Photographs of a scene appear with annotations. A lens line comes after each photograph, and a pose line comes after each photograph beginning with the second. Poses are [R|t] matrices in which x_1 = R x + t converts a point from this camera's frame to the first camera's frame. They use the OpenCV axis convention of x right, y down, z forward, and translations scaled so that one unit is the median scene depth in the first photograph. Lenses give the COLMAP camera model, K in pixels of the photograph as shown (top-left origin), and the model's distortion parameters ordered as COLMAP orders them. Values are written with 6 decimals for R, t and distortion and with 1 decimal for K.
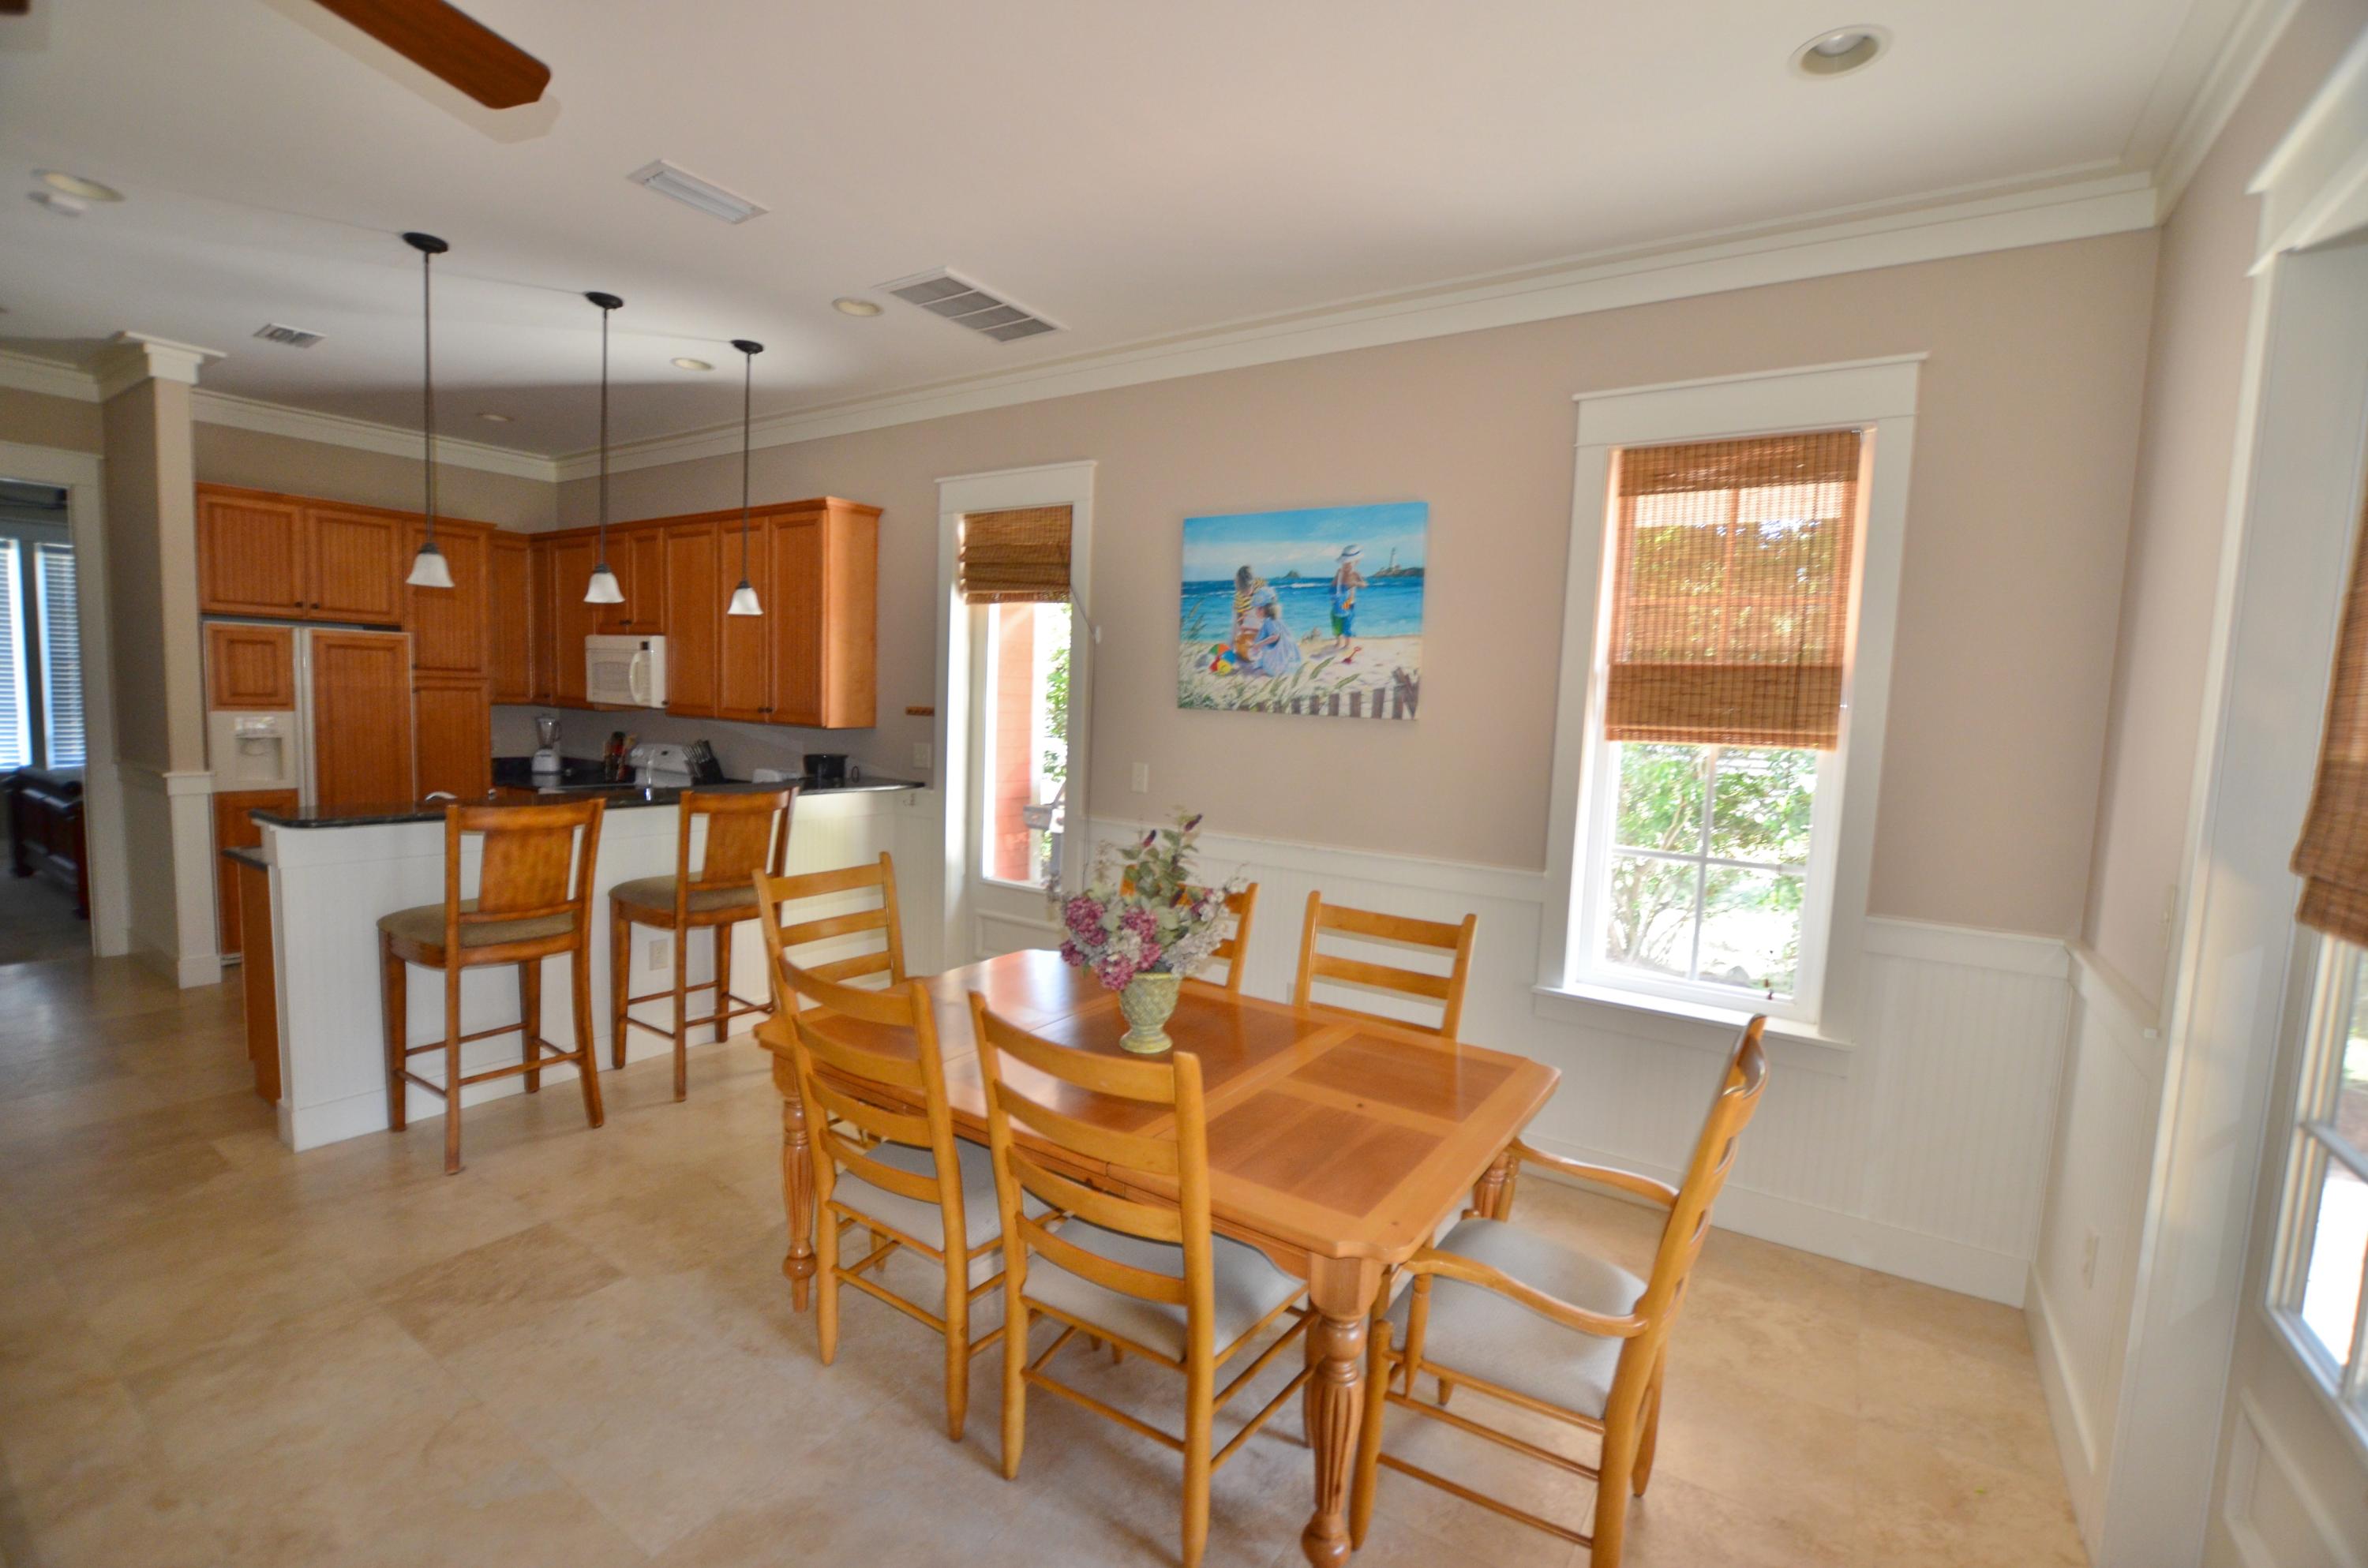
lens RADIAL K [[1027.4, 0, 1181.3], [0, 1027.4, 790.9], [0, 0, 1]] dist [-0.022030, 0.000174]
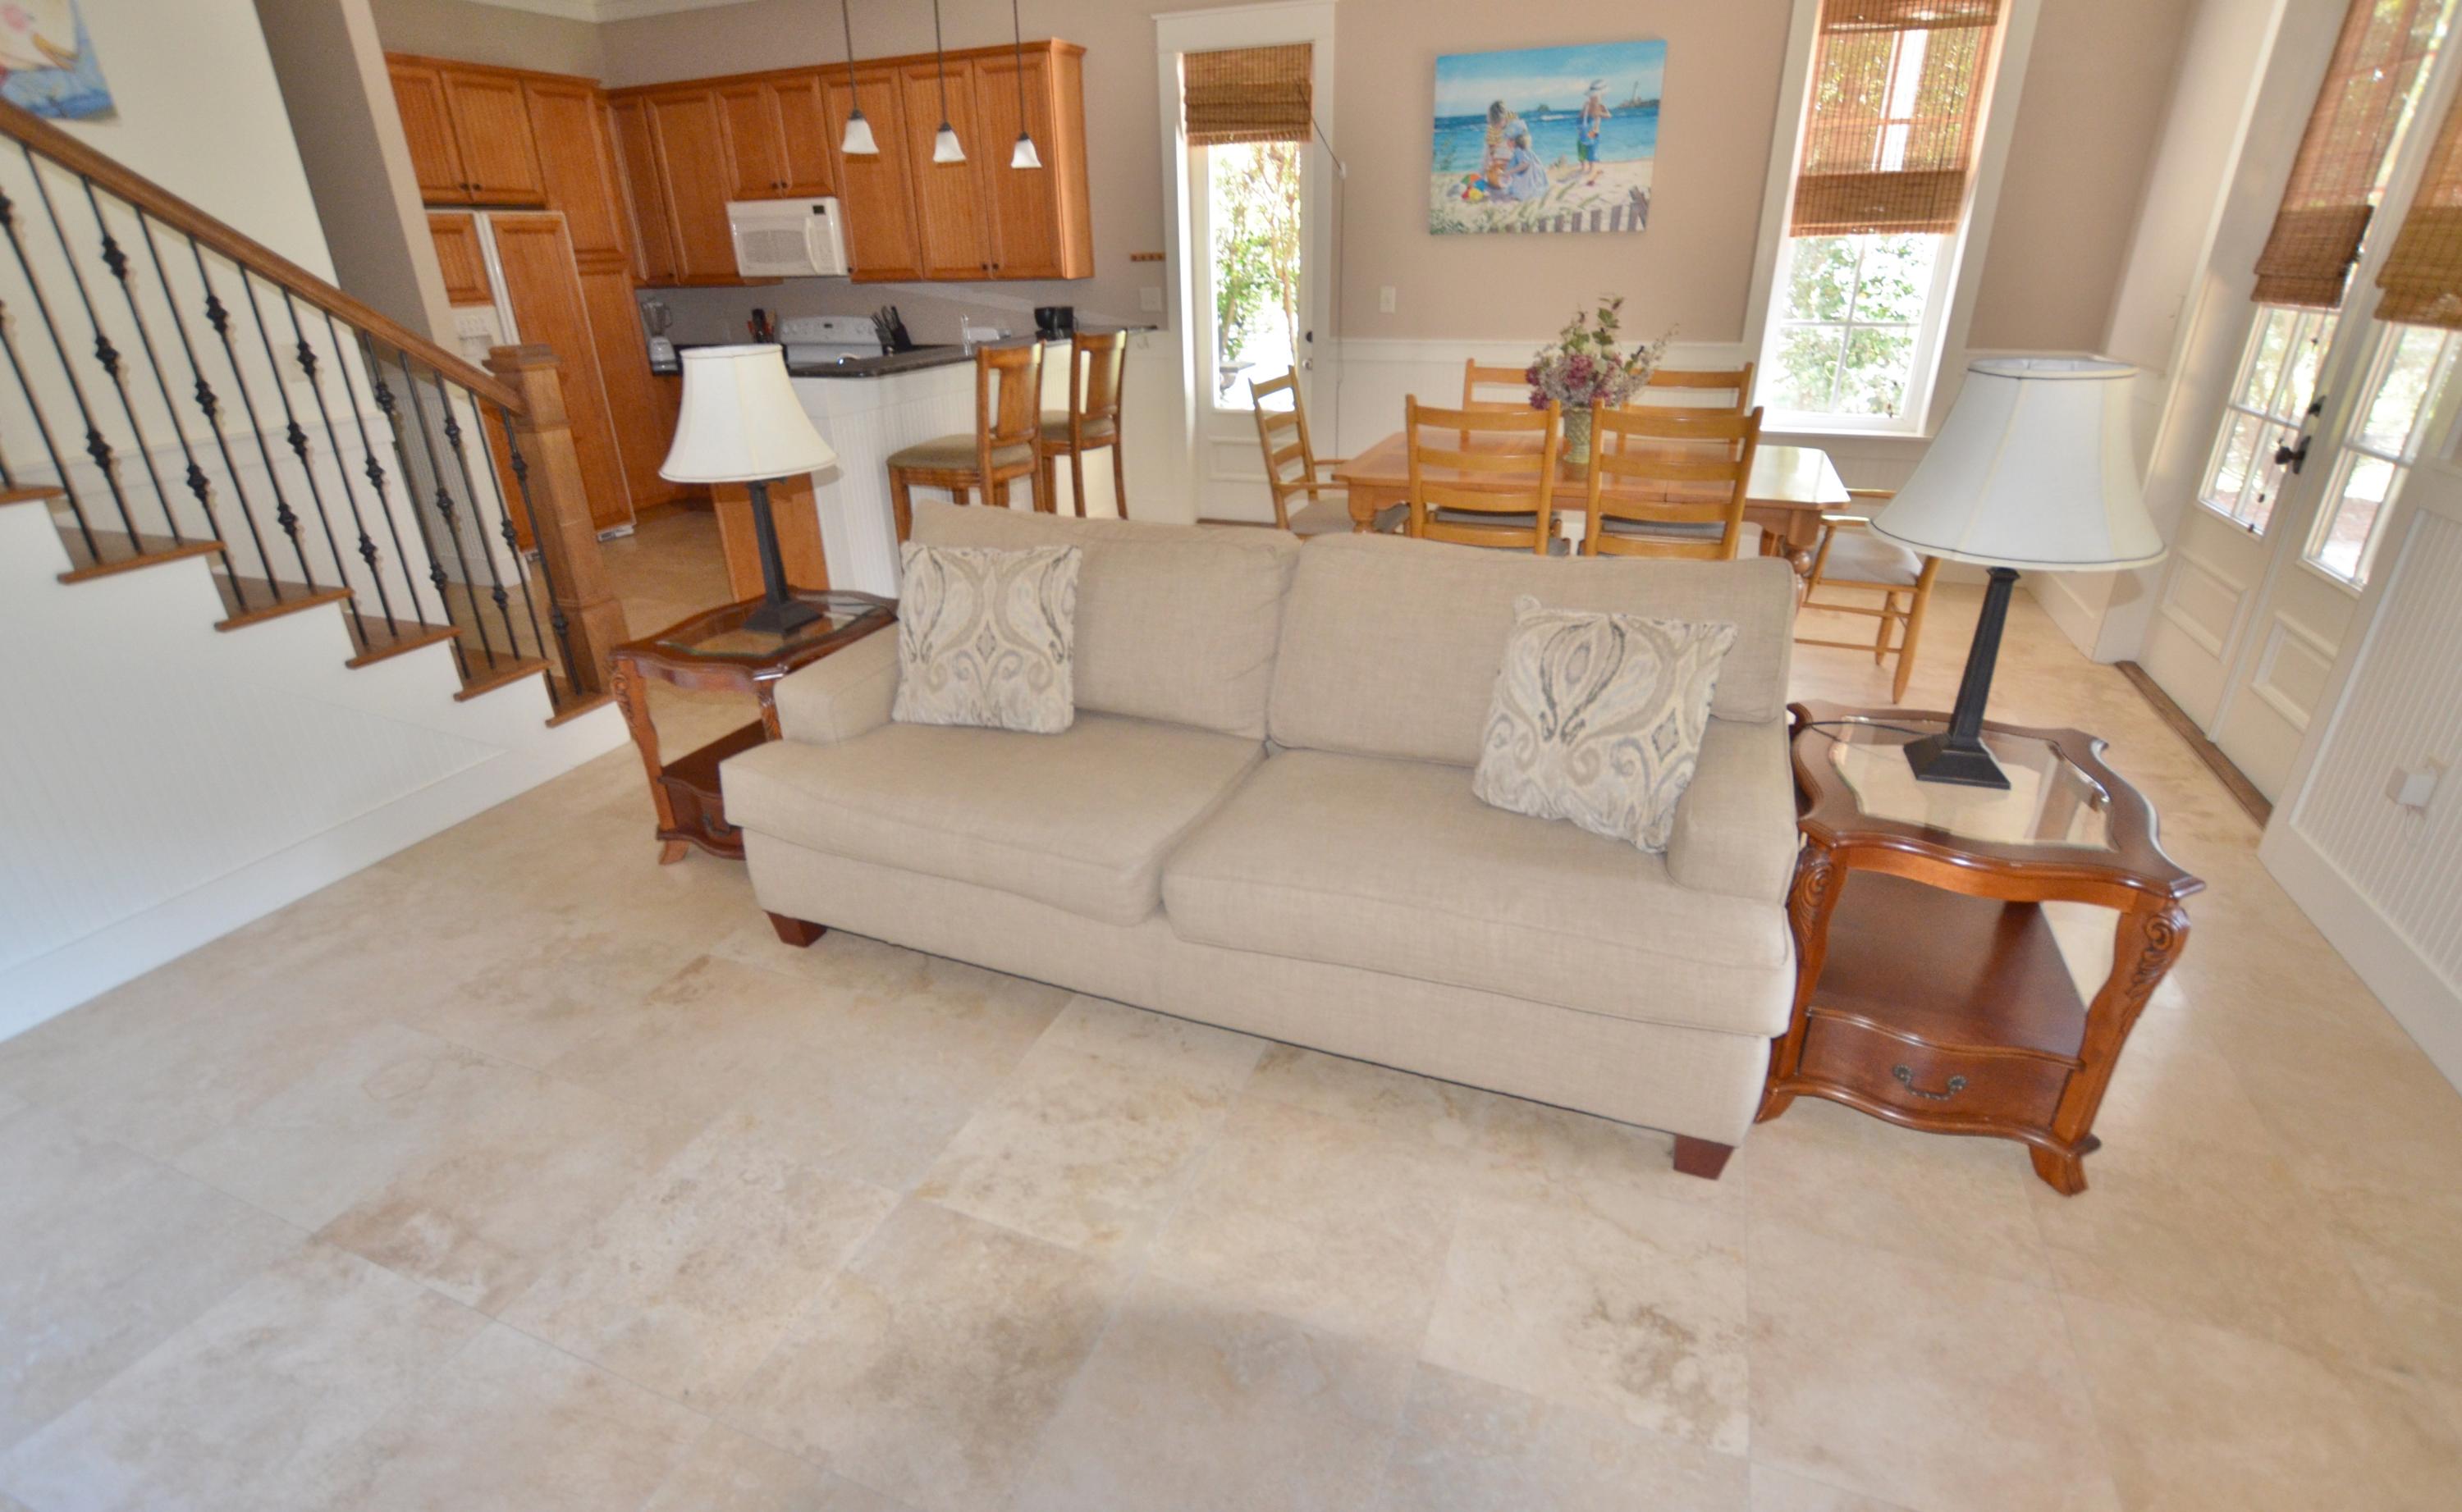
lens RADIAL K [[1139.6, 0, 1212.9], [0, 1139.6, 761.7], [0, 0, 1]] dist [-0.023822, 0.000068]
pose [[0.976225, -0.140810, 0.164796, -0.514028], [0.079106, 0.939266, 0.333948, 0.033274], [-0.201811, -0.312972, 0.928074, -0.342394]]
